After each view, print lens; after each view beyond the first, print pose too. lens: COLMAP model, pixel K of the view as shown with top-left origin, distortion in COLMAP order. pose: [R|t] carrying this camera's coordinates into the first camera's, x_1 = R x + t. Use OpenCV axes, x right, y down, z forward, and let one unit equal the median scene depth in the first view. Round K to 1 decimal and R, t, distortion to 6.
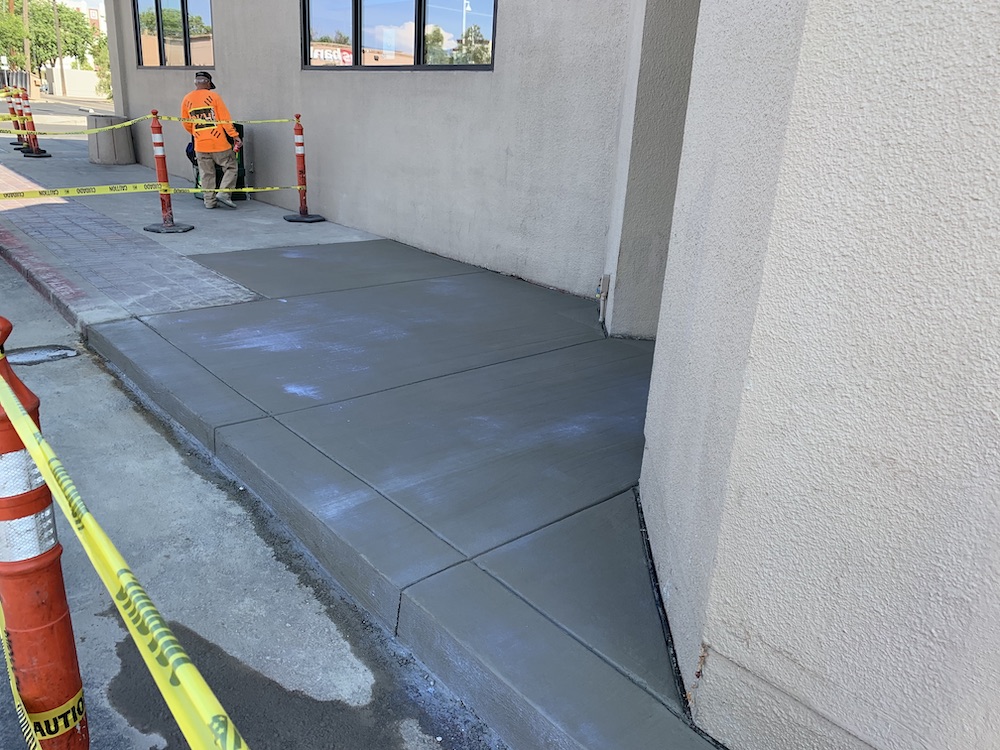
lens RADIAL K [[754.1, 0, 505.6], [0, 754.1, 369.4], [0, 0, 1]] dist [0.010827, 0.000174]
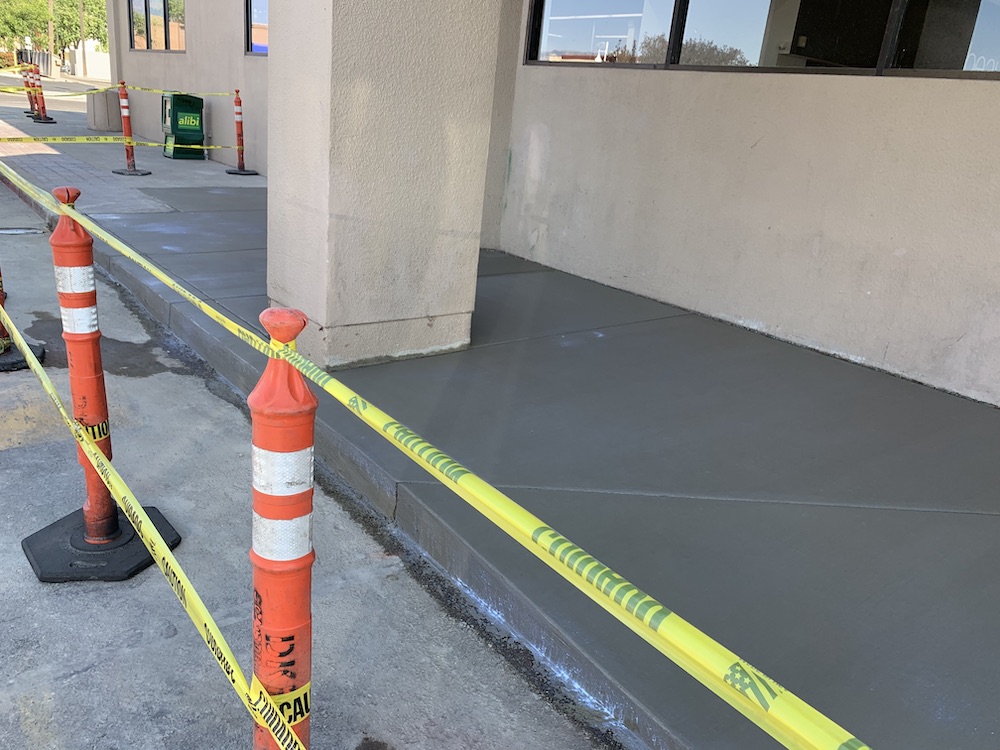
lens RADIAL K [[777.8, 0, 500.0], [0, 777.8, 375.0], [0, 0, 1]] dist [0.006880, 0.008497]
pose [[0.998335, 0.048034, -0.031952, 0.225788], [-0.048100, 0.998842, -0.001316, 0.121097], [0.031851, 0.002851, 0.999489, -0.294462]]
